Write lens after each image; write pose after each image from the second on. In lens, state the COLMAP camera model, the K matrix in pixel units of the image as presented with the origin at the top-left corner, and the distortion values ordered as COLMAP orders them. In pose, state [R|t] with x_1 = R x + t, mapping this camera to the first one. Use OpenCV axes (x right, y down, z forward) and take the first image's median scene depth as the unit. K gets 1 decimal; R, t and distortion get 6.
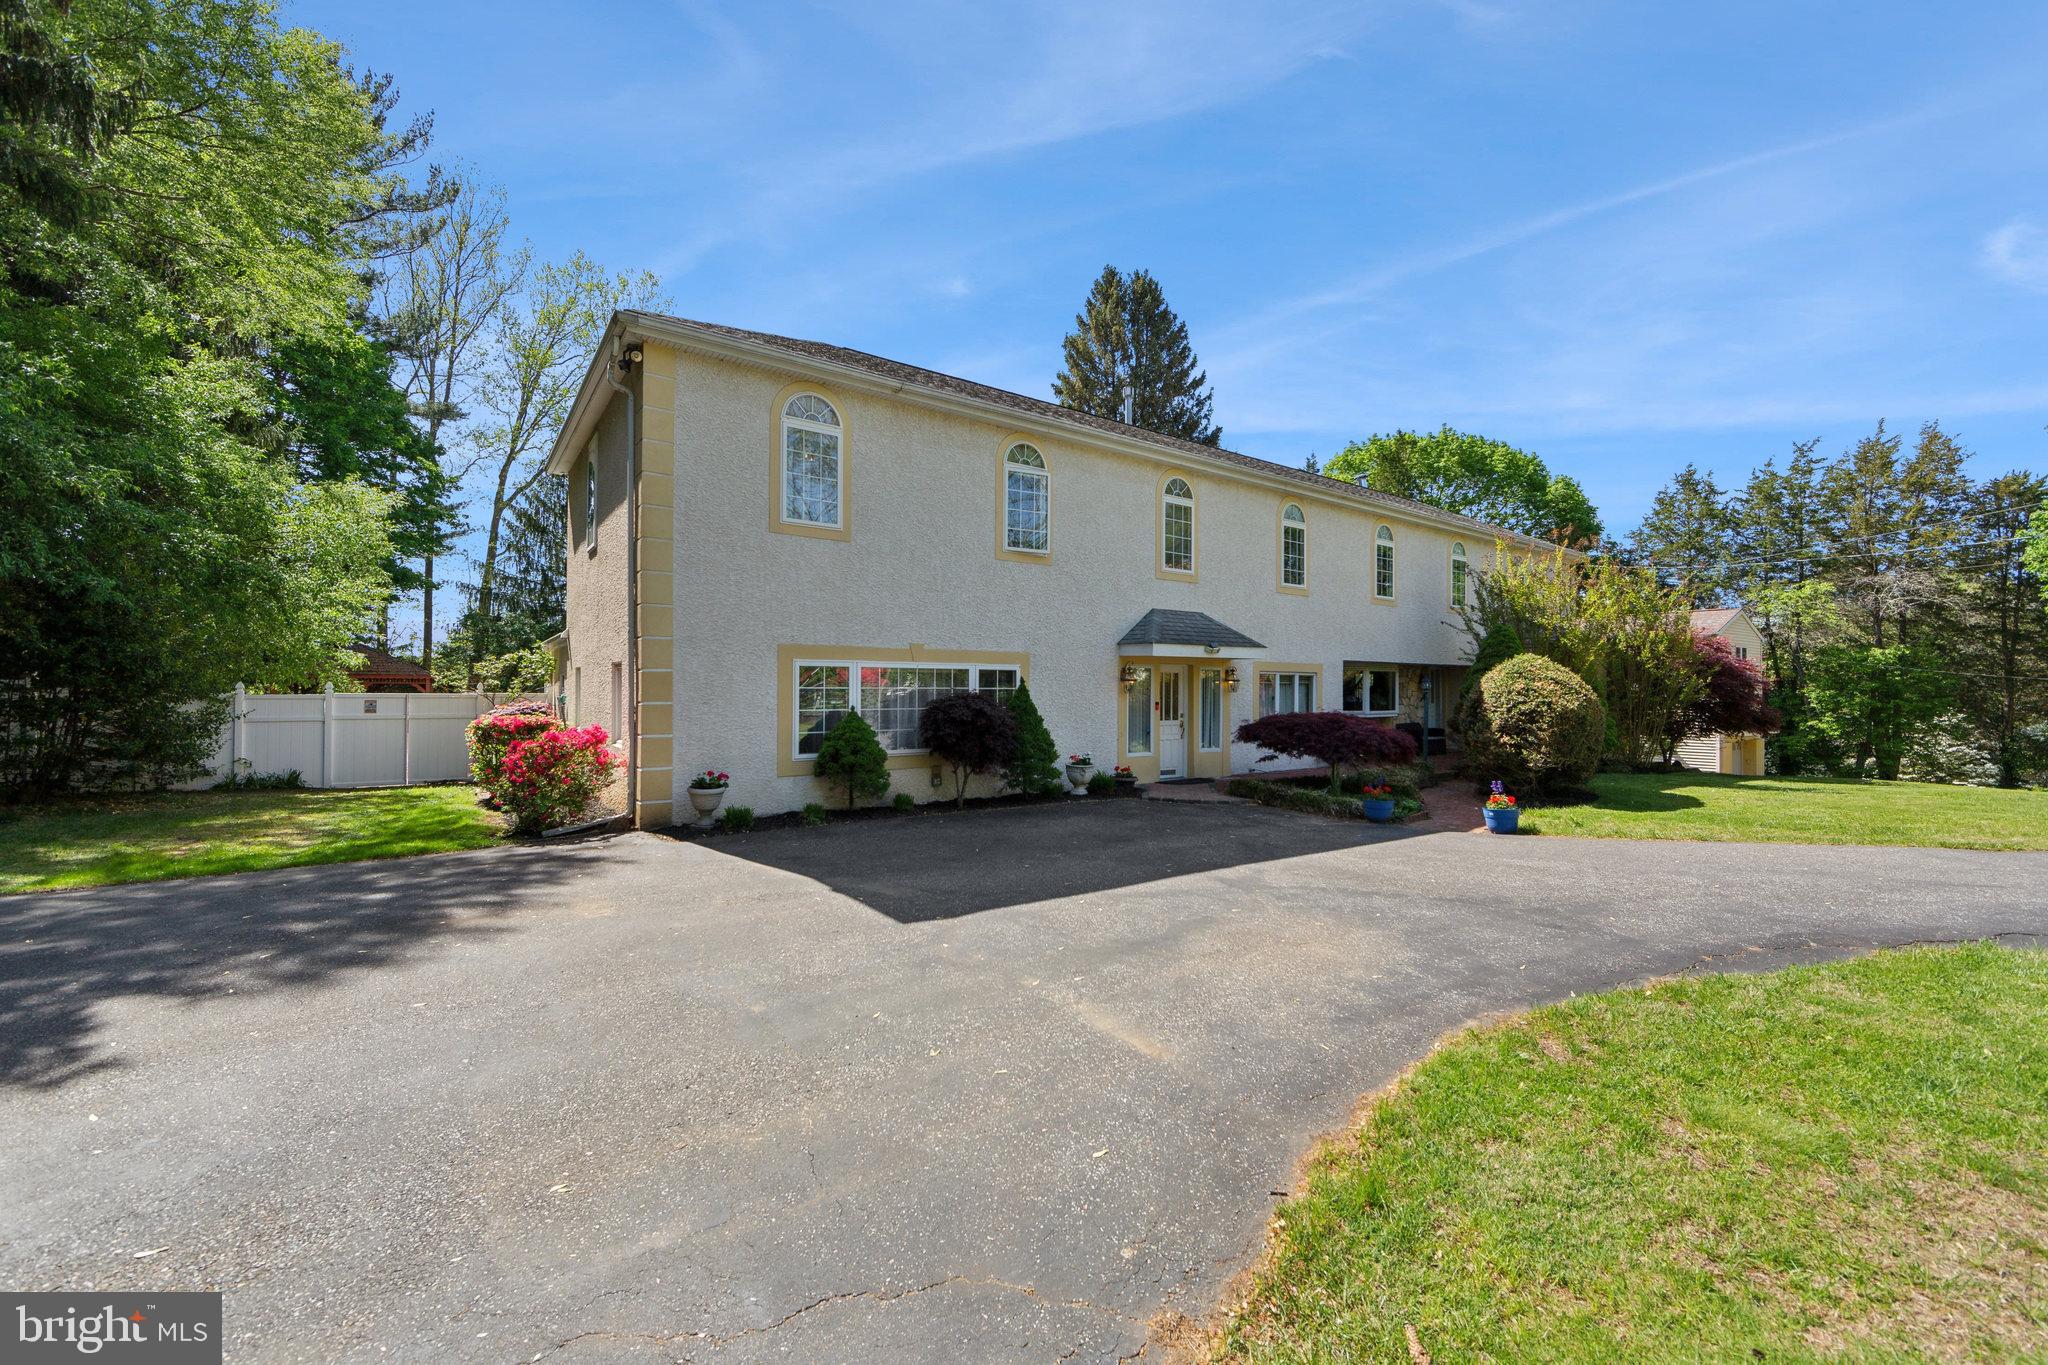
lens RADIAL K [[807.8, 0, 1018.8], [0, 807.8, 688.4], [0, 0, 1]] dist [0.000134, 0.000152]
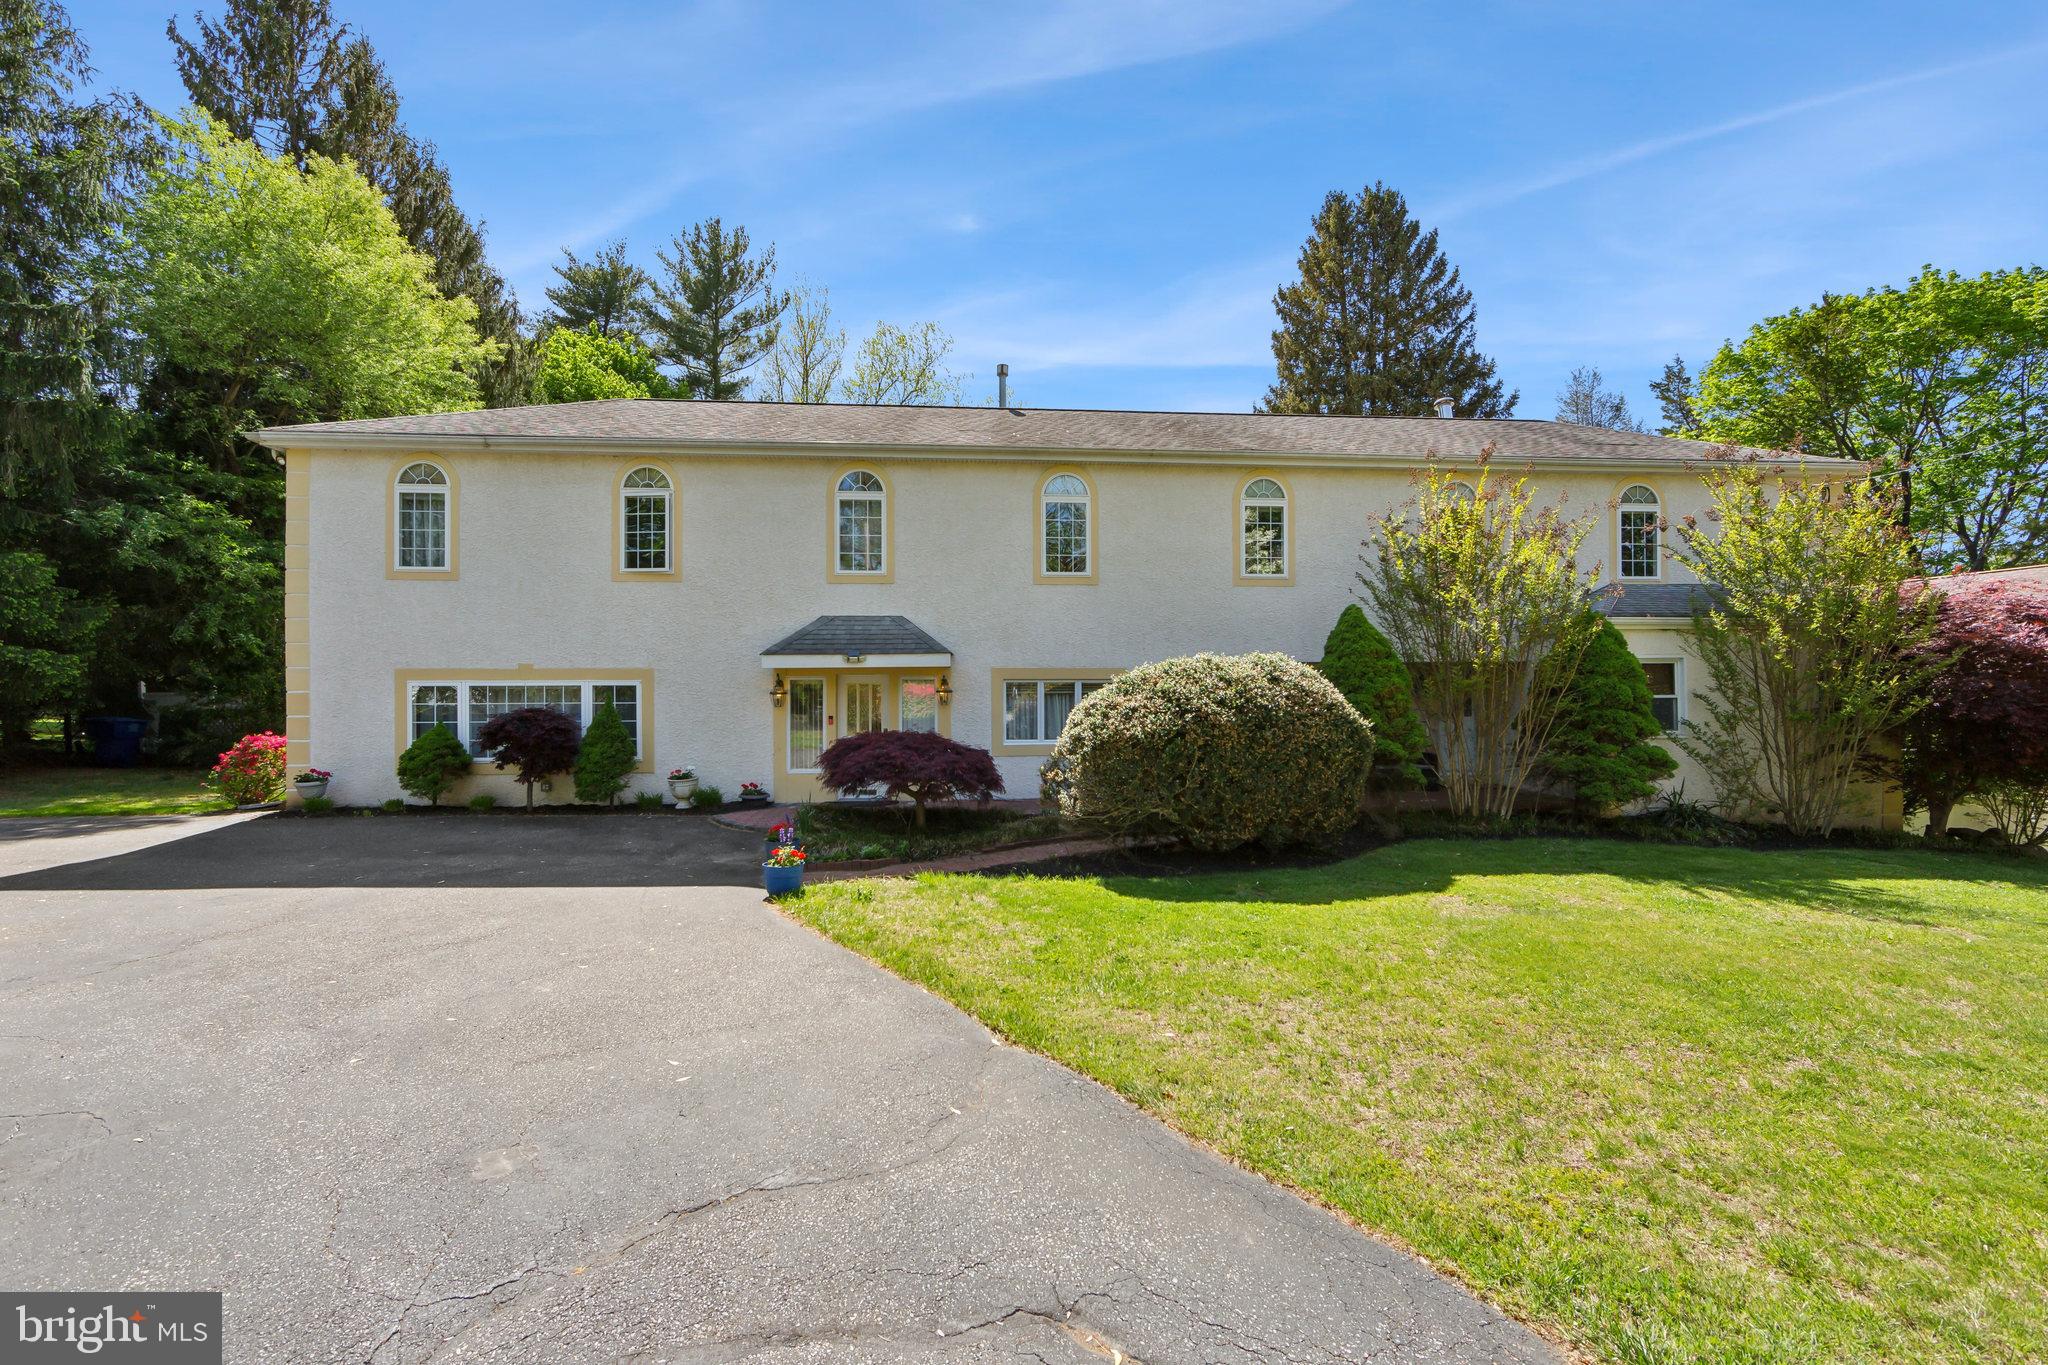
lens RADIAL K [[807.8, 0, 1021.1], [0, 807.8, 684.3], [0, 0, 1]] dist [0.000134, 0.000152]
pose [[0.855954, -0.008274, -0.516986, 0.955004], [0.008008, 0.999964, -0.002744, -0.016334], [0.516990, -0.001791, 0.855990, 0.356887]]
